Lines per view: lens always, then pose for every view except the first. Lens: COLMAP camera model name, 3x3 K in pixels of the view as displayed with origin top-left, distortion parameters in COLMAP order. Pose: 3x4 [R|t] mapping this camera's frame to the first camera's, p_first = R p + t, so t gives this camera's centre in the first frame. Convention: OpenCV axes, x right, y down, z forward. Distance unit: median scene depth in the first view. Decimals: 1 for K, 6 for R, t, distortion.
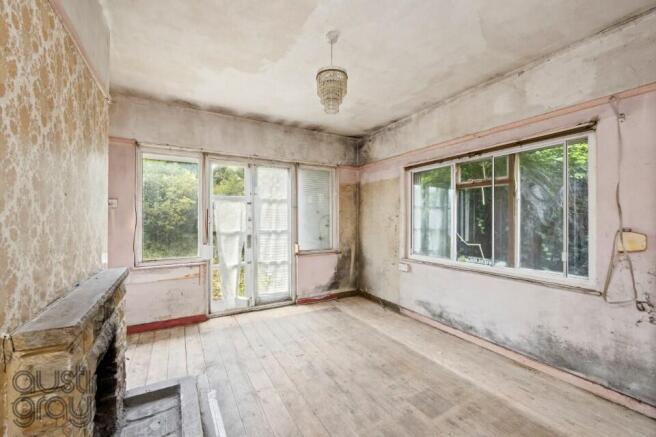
lens RADIAL K [[265.1, 0, 325.0], [0, 265.1, 219.8], [0, 0, 1]] dist [0.000322, -0.000161]
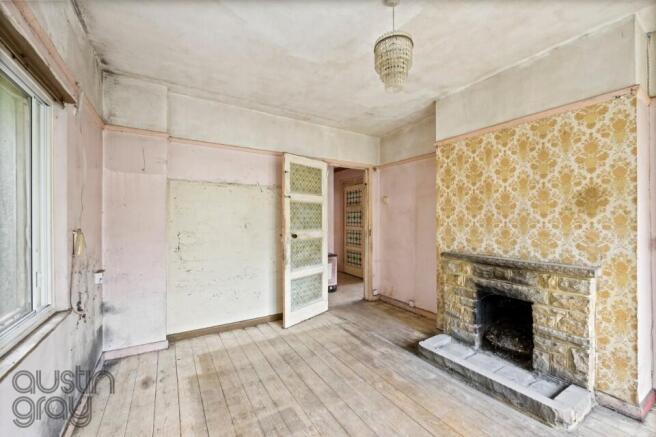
lens RADIAL K [[265.1, 0, 327.6], [0, 265.1, 218.8], [0, 0, 1]] dist [0.000322, -0.000161]
pose [[-0.999645, 0.000295, -0.026655, 0.124376], [0.000361, 0.999997, -0.002473, -0.004516], [0.026654, -0.002482, -0.999642, 0.912277]]
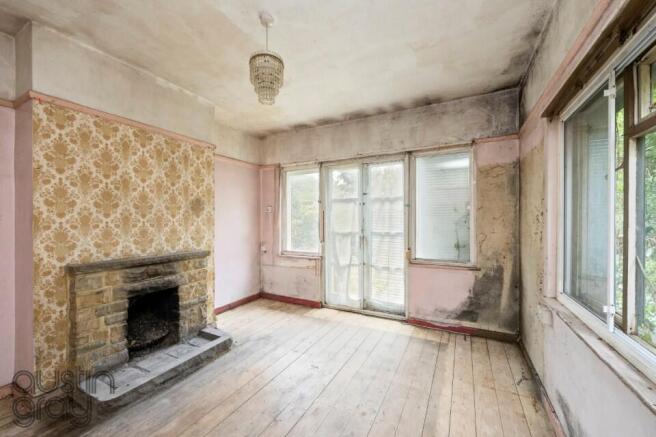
lens RADIAL K [[265.1, 0, 325.0], [0, 265.1, 220.6], [0, 0, 1]] dist [0.000322, -0.000161]
pose [[0.538519, 0.001433, -0.842612, 0.452326], [0.001014, 0.999997, 0.002348, -0.002047], [0.842613, -0.002119, 0.538516, 0.339015]]
